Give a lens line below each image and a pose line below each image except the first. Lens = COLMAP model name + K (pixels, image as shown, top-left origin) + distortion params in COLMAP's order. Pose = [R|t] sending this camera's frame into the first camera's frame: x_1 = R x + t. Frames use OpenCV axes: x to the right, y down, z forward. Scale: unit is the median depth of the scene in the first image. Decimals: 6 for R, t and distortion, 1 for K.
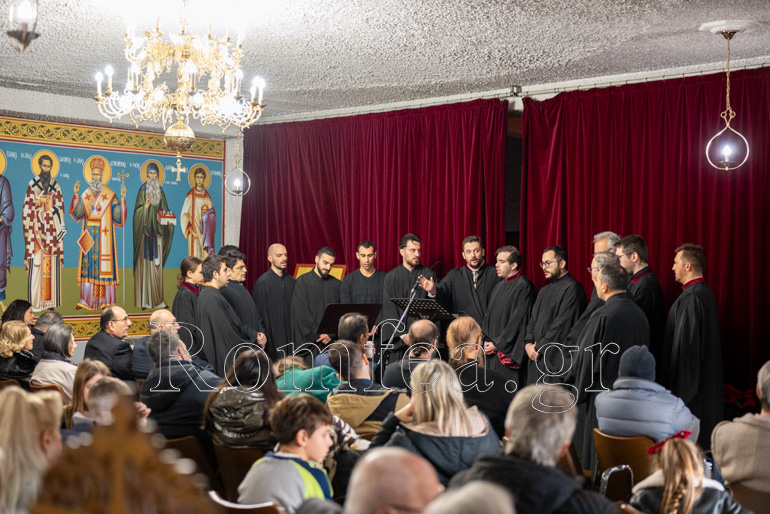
lens RADIAL K [[1065.7, 0, 385.0], [0, 1065.7, 257.0], [0, 0, 1]] dist [-0.005954, -0.005941]
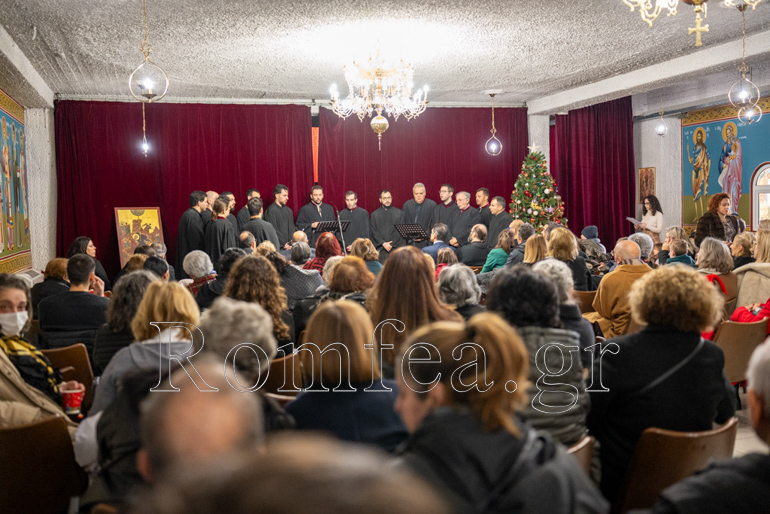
lens RADIAL K [[784.1, 0, 385.0], [0, 784.1, 257.0], [0, 0, 1]] dist [0.020282, 0.013821]
pose [[0.534890, -0.073329, 0.841734, -0.959213], [0.025867, 0.997181, 0.070433, 0.008244], [-0.844526, -0.015901, 0.535279, 0.233074]]
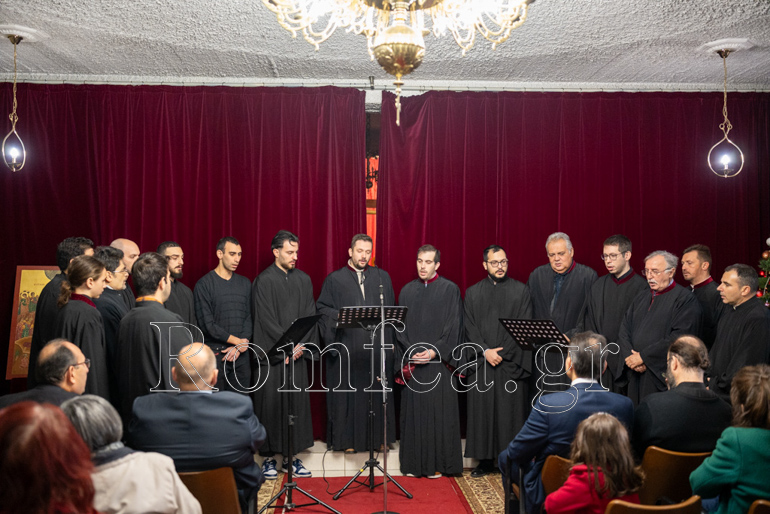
lens RADIAL K [[784.1, 0, 385.0], [0, 784.1, 257.0], [0, 0, 1]] dist [0.020282, 0.013821]
pose [[0.713768, 0.004552, 0.700367, -0.378726], [-0.000470, 0.999982, -0.006021, 0.002812], [-0.700382, 0.003968, 0.713758, 0.526347]]
